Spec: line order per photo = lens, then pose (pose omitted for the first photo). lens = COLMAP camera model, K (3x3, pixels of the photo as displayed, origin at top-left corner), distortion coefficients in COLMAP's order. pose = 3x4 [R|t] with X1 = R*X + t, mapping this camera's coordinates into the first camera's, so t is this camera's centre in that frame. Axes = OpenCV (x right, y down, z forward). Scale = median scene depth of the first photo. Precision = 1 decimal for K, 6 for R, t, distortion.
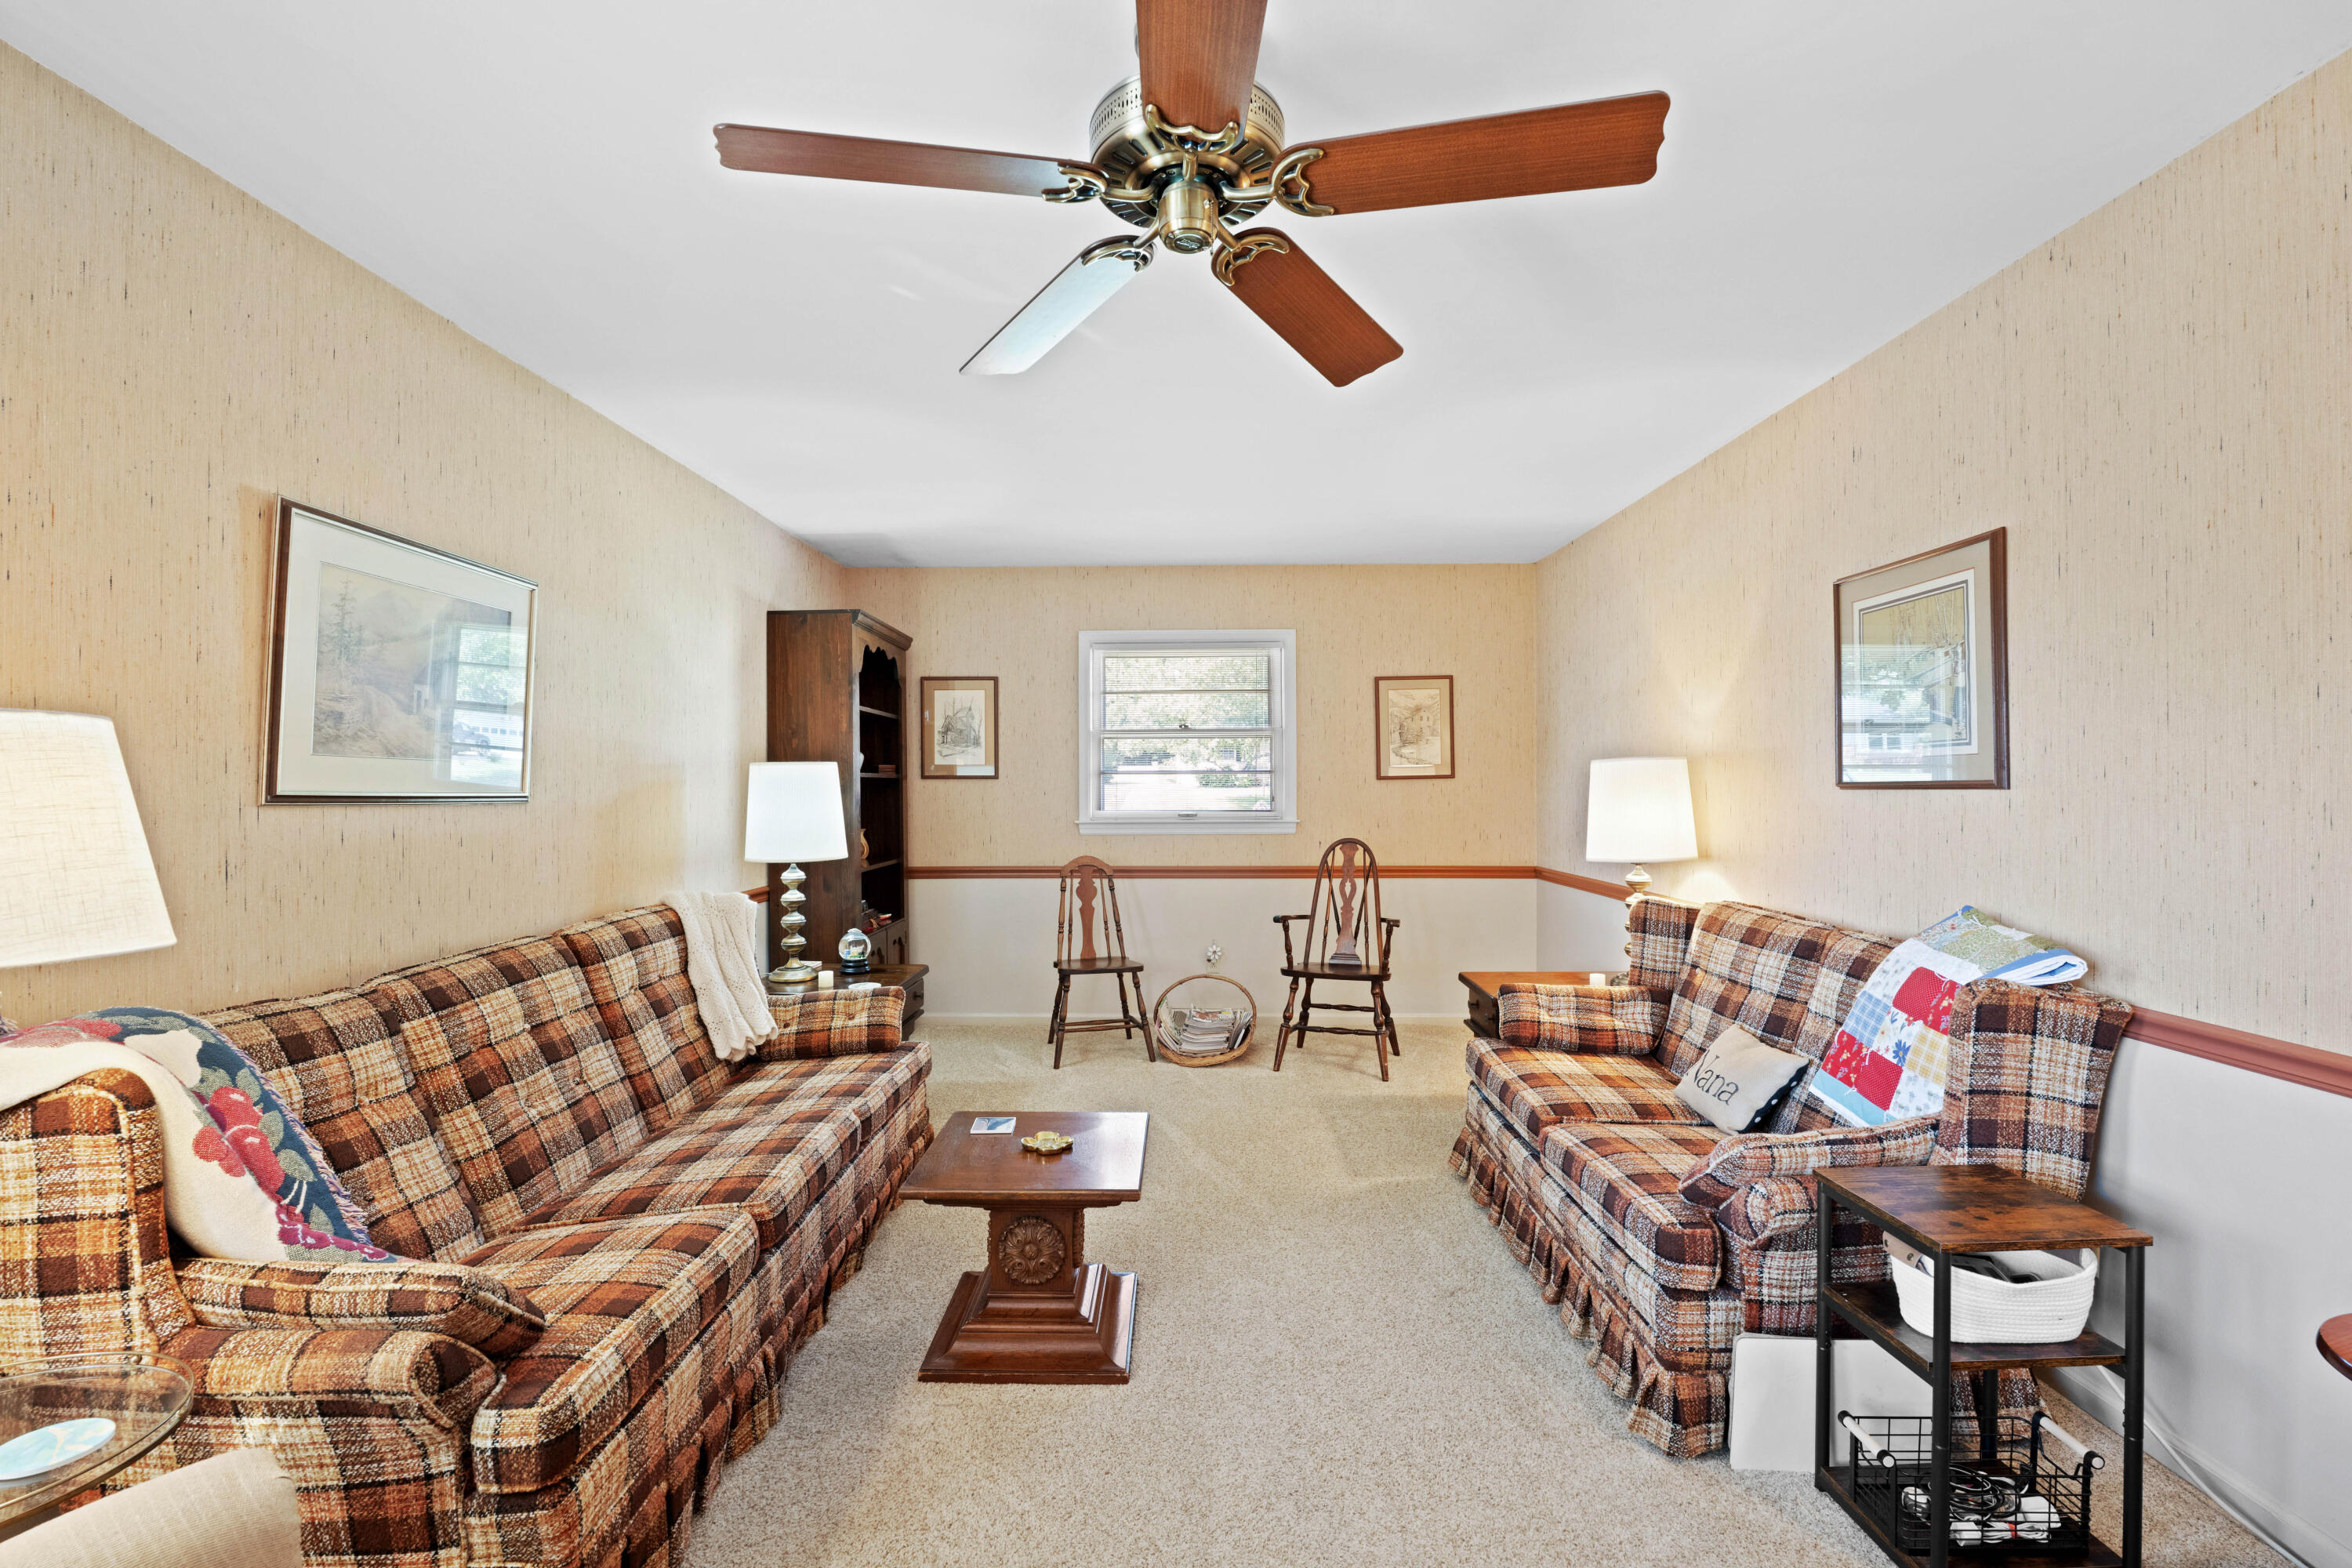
lens RADIAL K [[1021.8, 0, 1175.3], [0, 1021.8, 781.2], [0, 0, 1]] dist [-0.015738, 0.000960]
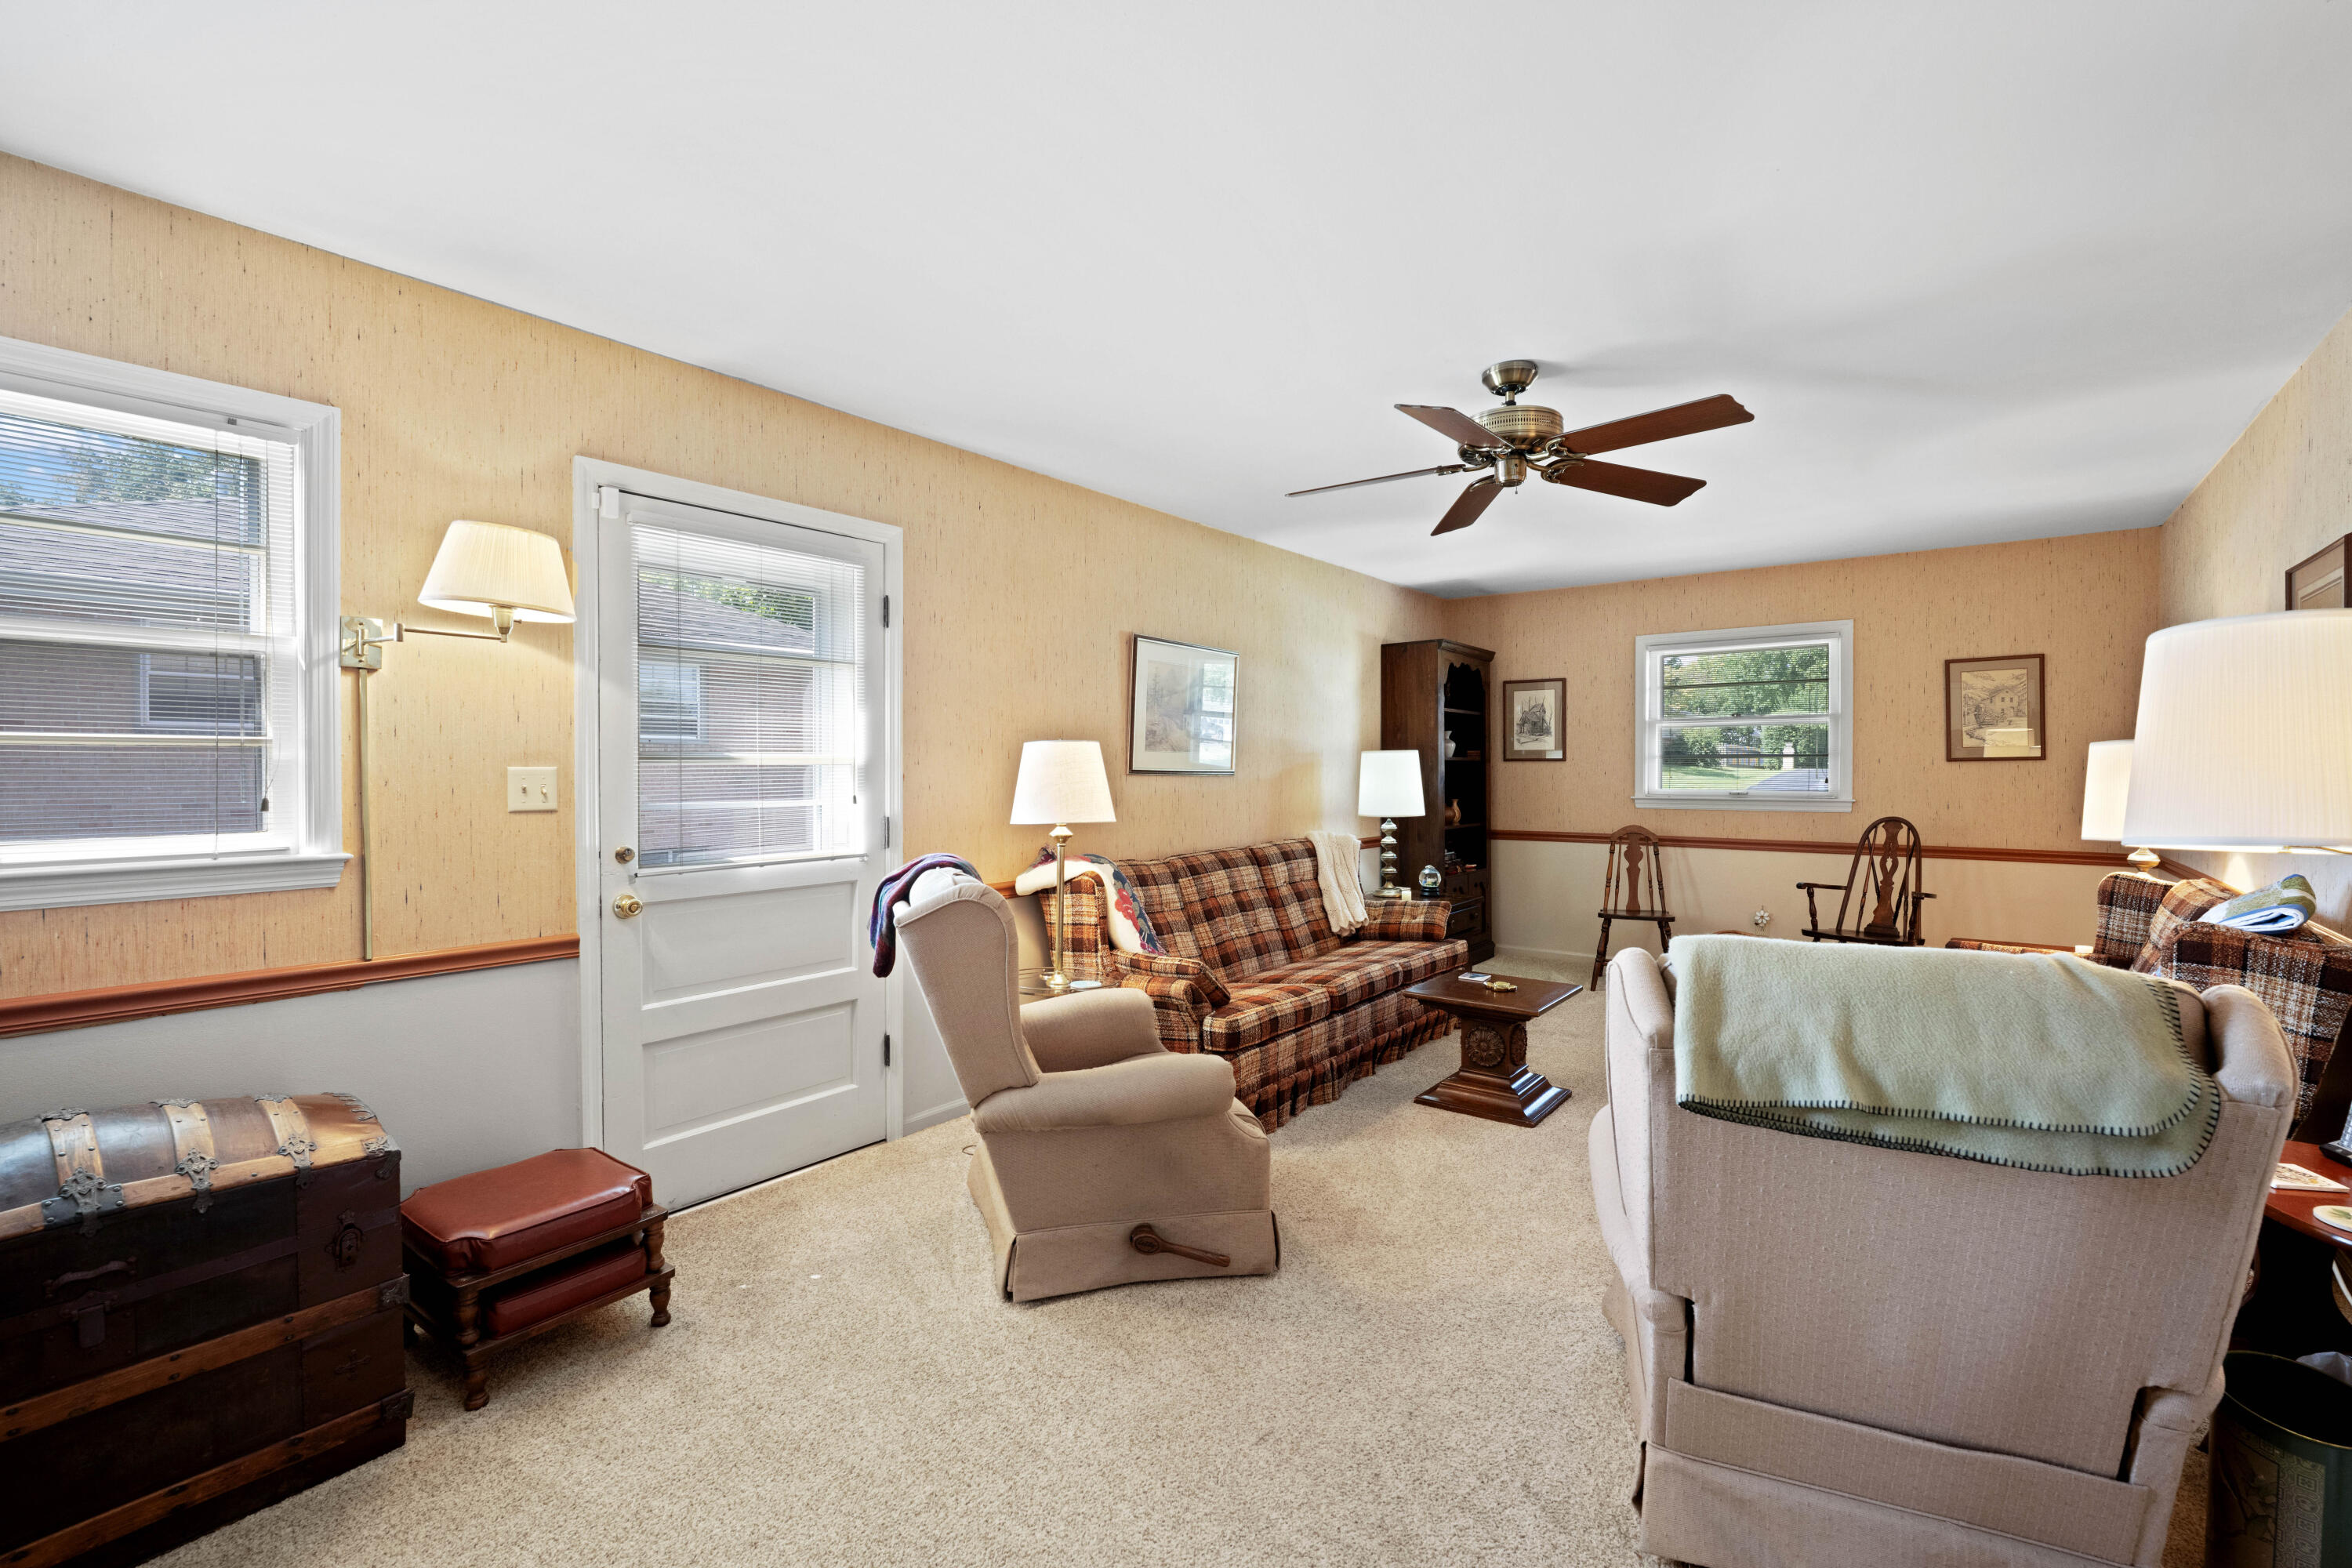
lens RADIAL K [[1021.8, 0, 1178.4], [0, 1021.8, 777.0], [0, 0, 1]] dist [-0.015738, 0.000960]
pose [[0.800194, 0.008020, -0.599688, 0.354571], [0.000084, 0.999909, 0.013485, -0.000020], [0.599742, -0.010841, 0.800120, -0.488587]]
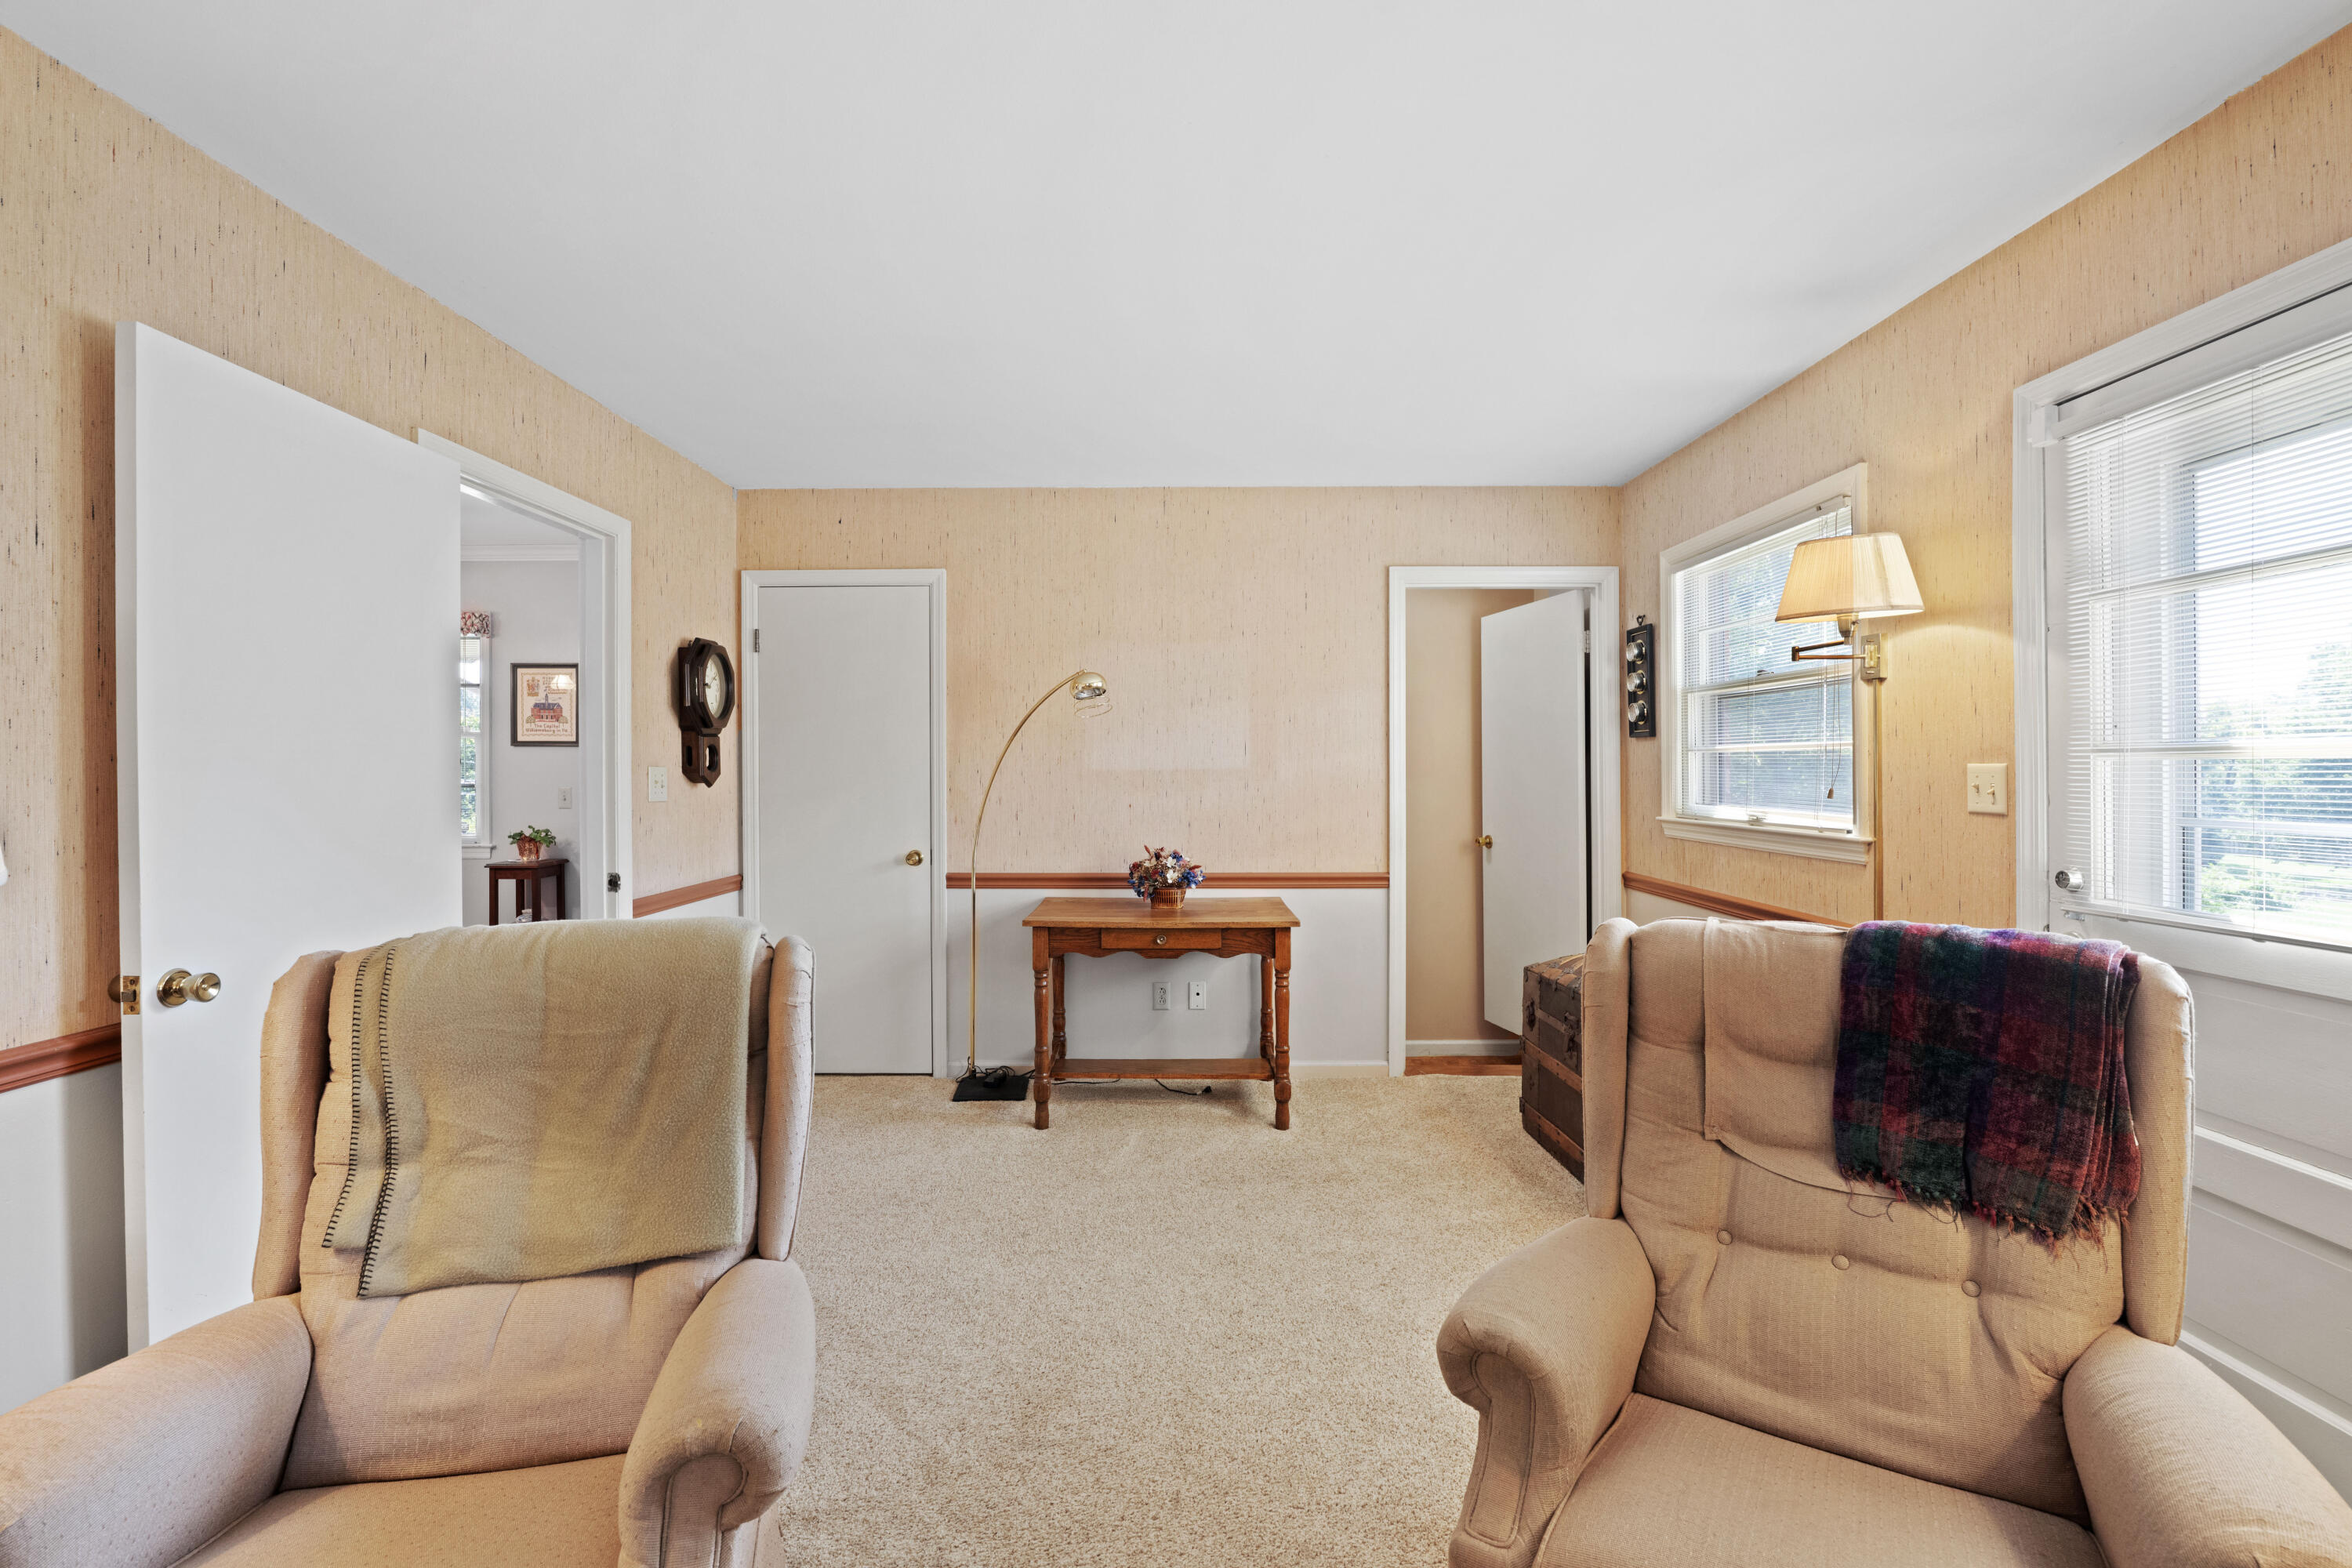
lens RADIAL K [[1021.8, 0, 1173.7], [0, 1021.8, 772.0], [0, 0, 1]] dist [-0.015738, 0.000960]
pose [[-0.999924, -0.004769, -0.011382, -0.929881], [-0.004815, 0.999980, 0.003995, 0.035537], [0.011363, 0.004050, -0.999927, 3.799349]]
